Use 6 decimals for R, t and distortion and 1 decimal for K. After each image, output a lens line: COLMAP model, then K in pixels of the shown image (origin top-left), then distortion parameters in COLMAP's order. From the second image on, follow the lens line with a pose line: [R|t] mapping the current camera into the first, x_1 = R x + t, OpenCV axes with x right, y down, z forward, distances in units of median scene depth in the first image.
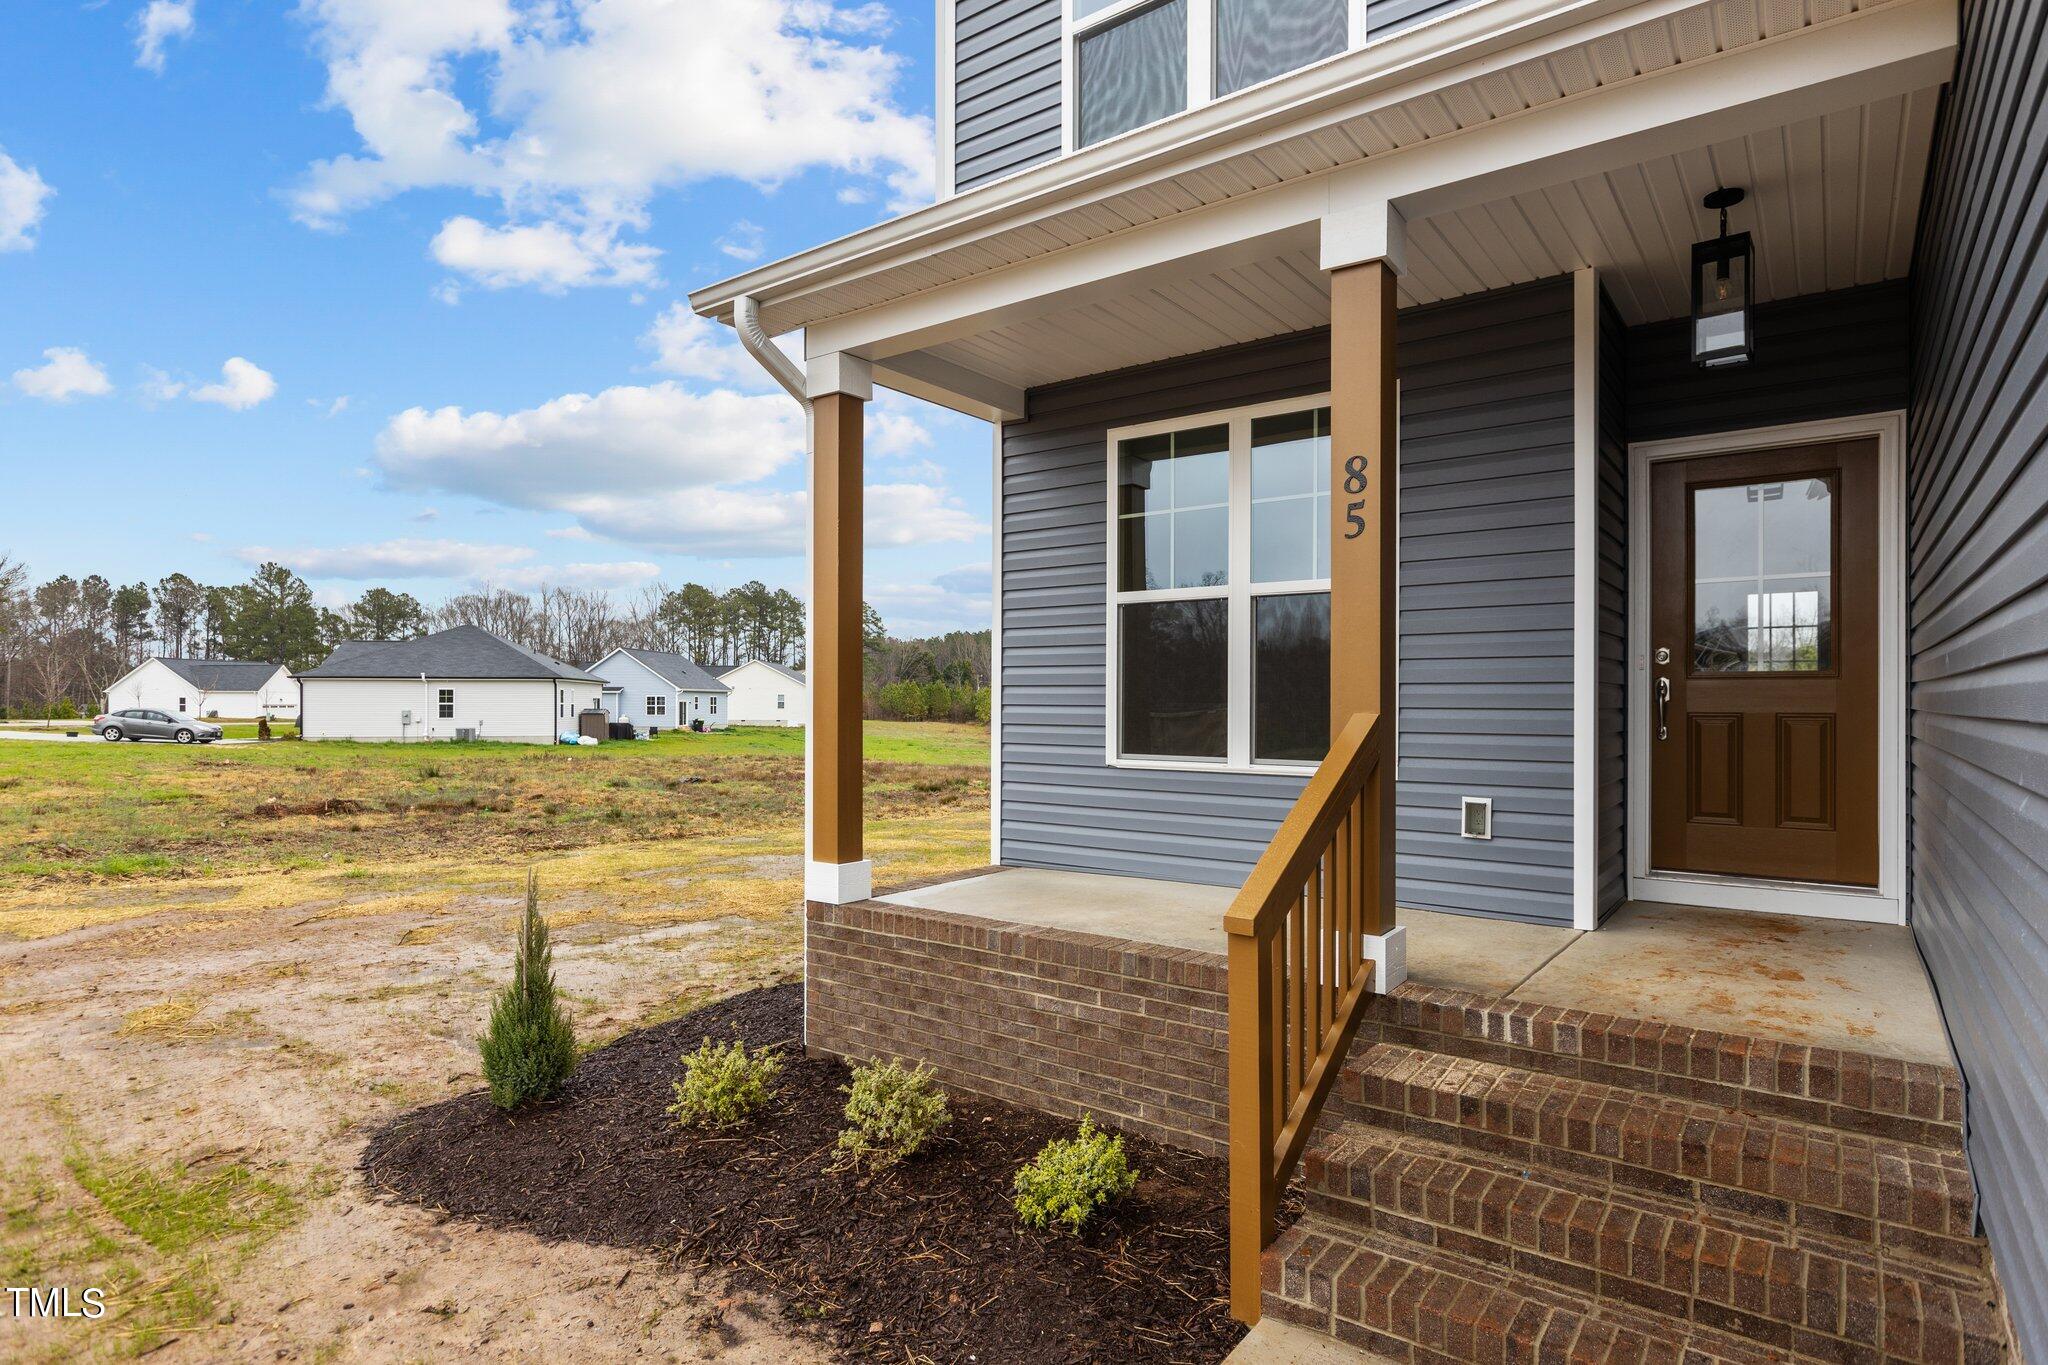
lens RADIAL K [[1111.3, 0, 1024.0], [0, 1111.3, 682.5], [0, 0, 1]] dist [0.000632, -0.000952]
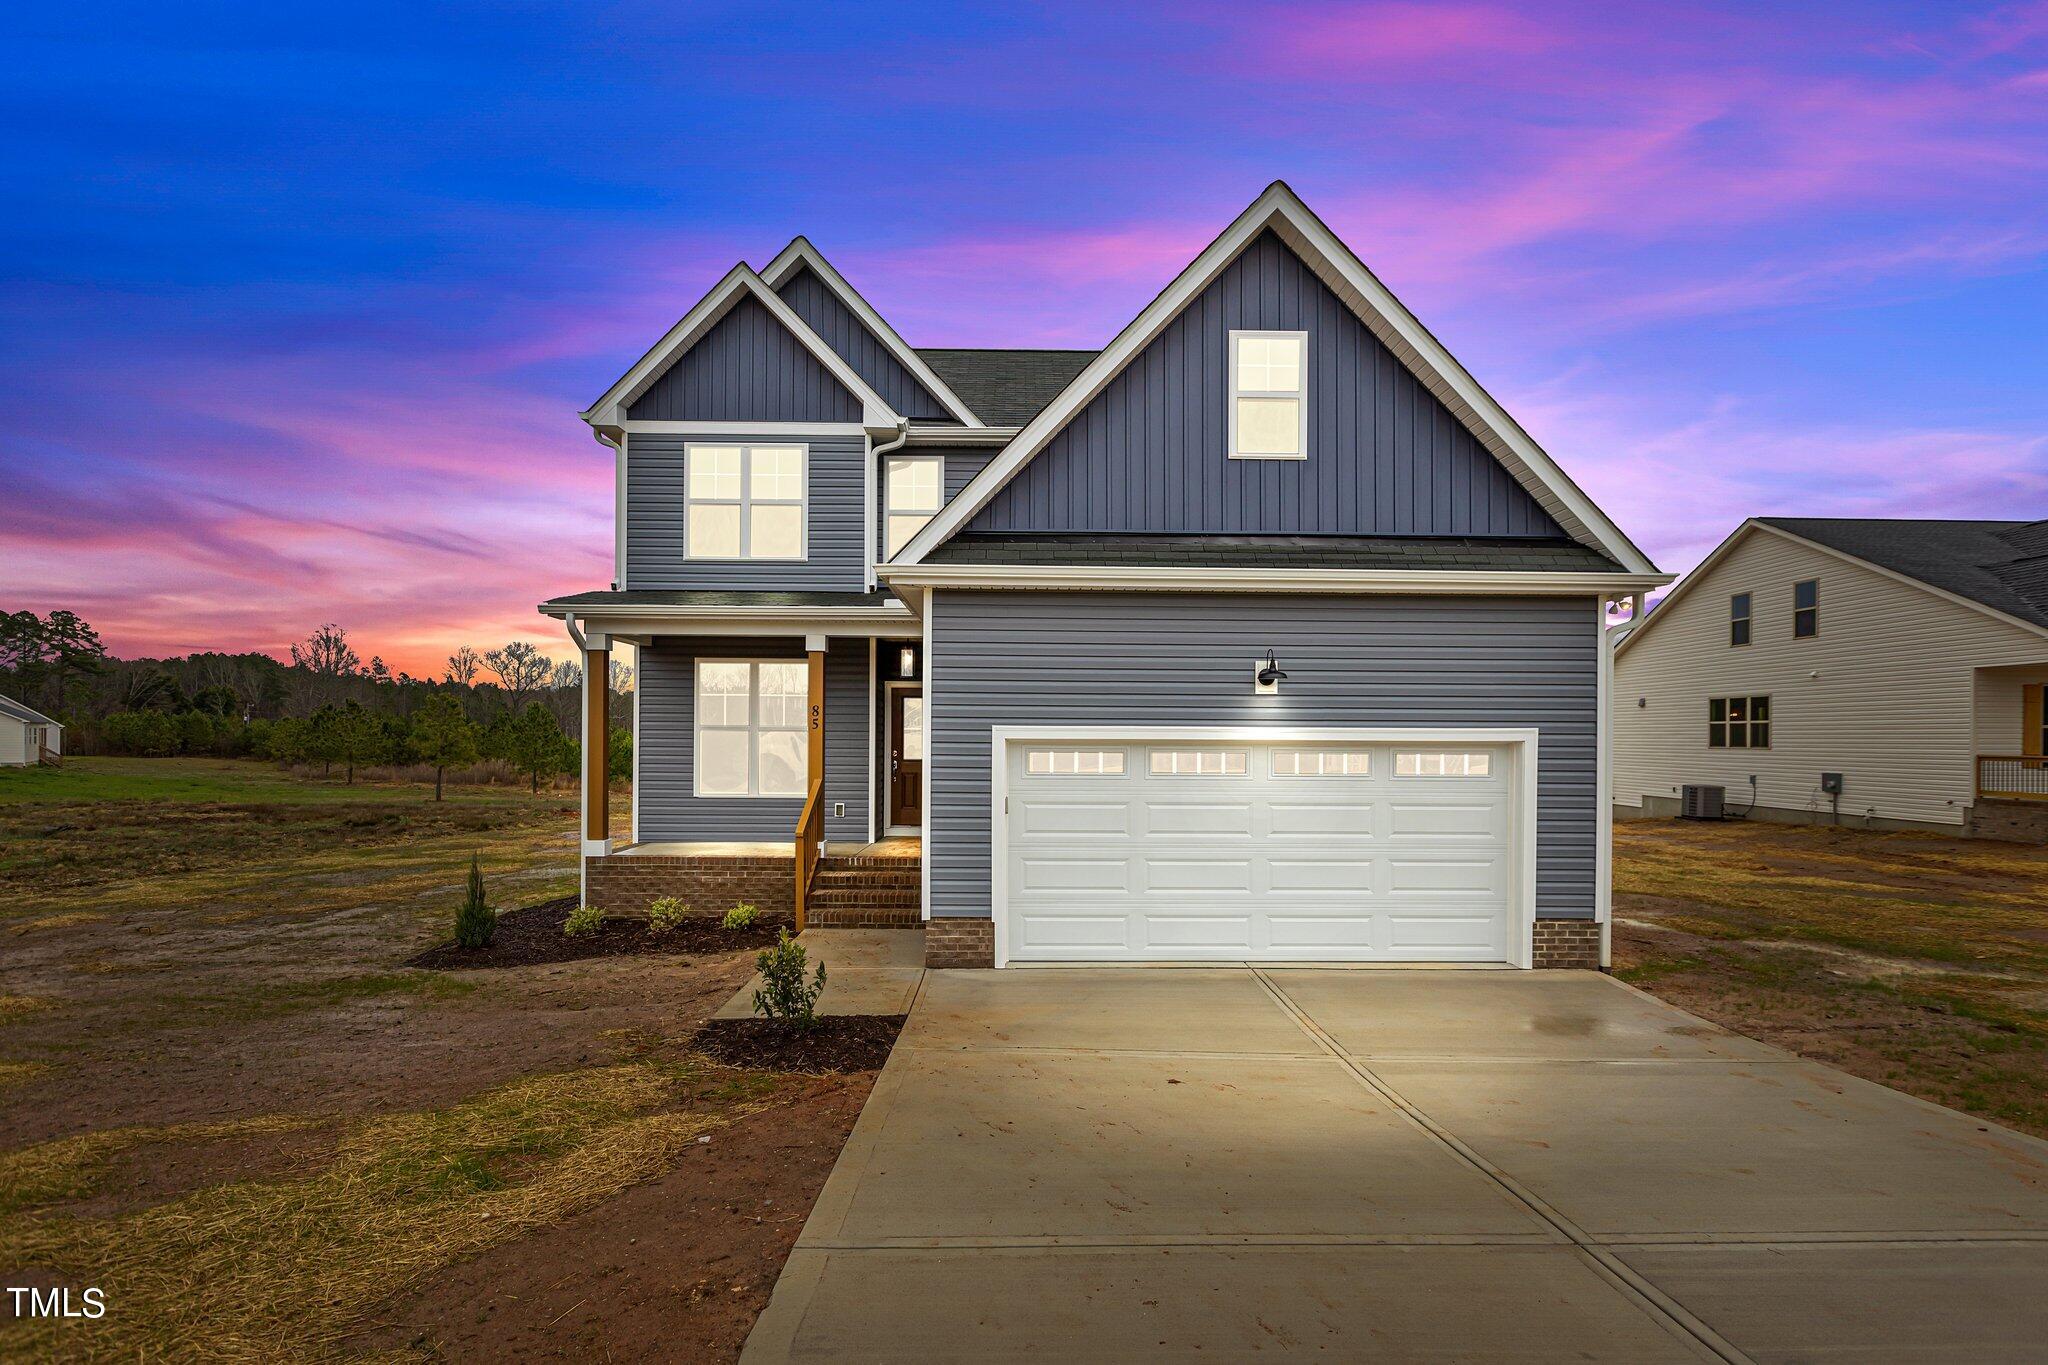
lens RADIAL K [[1629.7, 0, 1024.0], [0, 1629.7, 682.5], [0, 0, 1]] dist [-0.003508, -0.000882]
pose [[0.836074, 0.003792, 0.548603, -1.471538], [-0.008751, 0.999941, 0.006424, -0.235989], [-0.548546, -0.010172, 0.836058, -2.726339]]
